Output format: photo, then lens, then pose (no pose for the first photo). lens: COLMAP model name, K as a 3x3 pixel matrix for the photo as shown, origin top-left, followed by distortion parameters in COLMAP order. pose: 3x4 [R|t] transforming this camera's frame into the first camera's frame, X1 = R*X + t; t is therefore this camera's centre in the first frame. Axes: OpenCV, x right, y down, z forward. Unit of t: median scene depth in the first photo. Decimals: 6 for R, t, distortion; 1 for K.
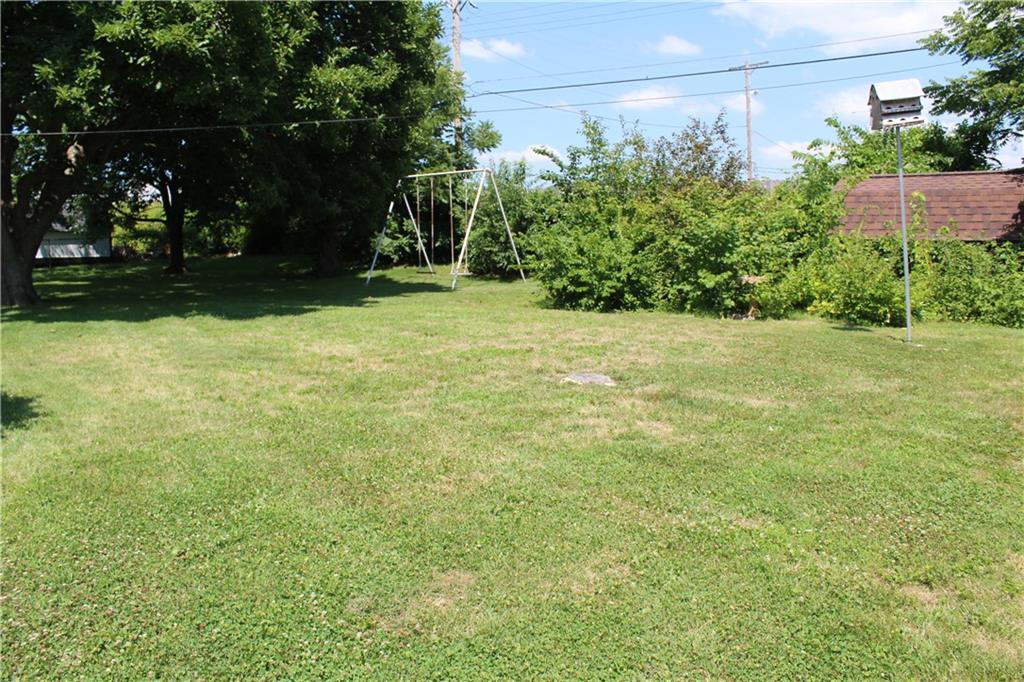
lens RADIAL K [[842.4, 0, 508.7], [0, 842.4, 336.4], [0, 0, 1]] dist [-0.163124, 0.146682]
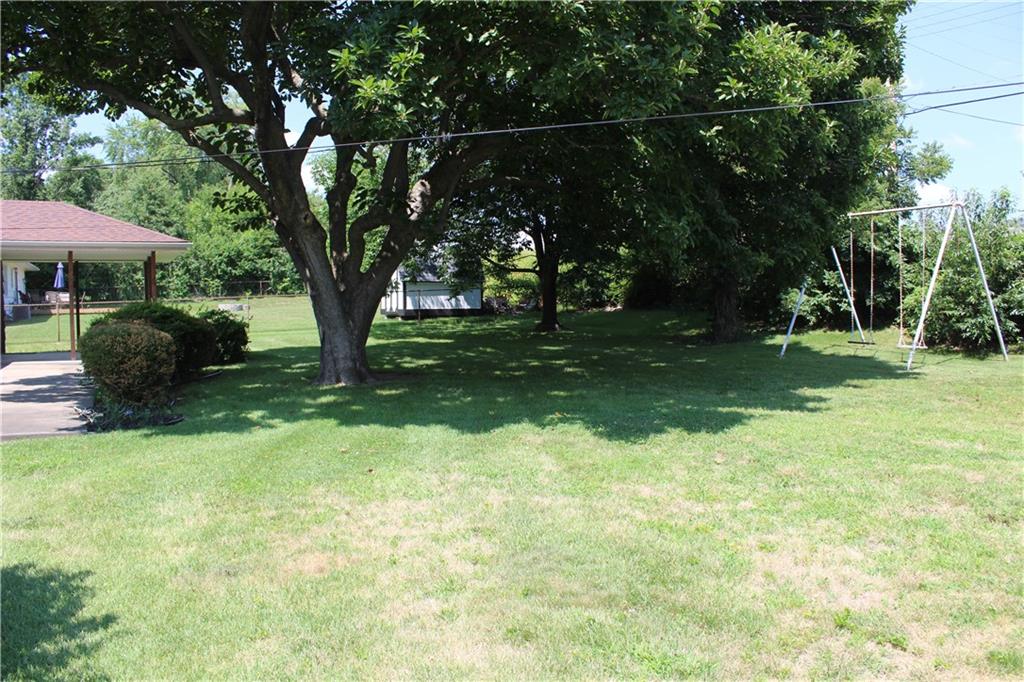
lens RADIAL K [[845.6, 0, 512.2], [0, 845.6, 320.1], [0, 0, 1]] dist [-0.175317, 0.130656]
pose [[0.906899, 0.015053, -0.421079, -0.067933], [-0.045989, 0.996927, -0.063411, -0.033157], [0.418831, 0.076872, 0.904805, 0.192300]]
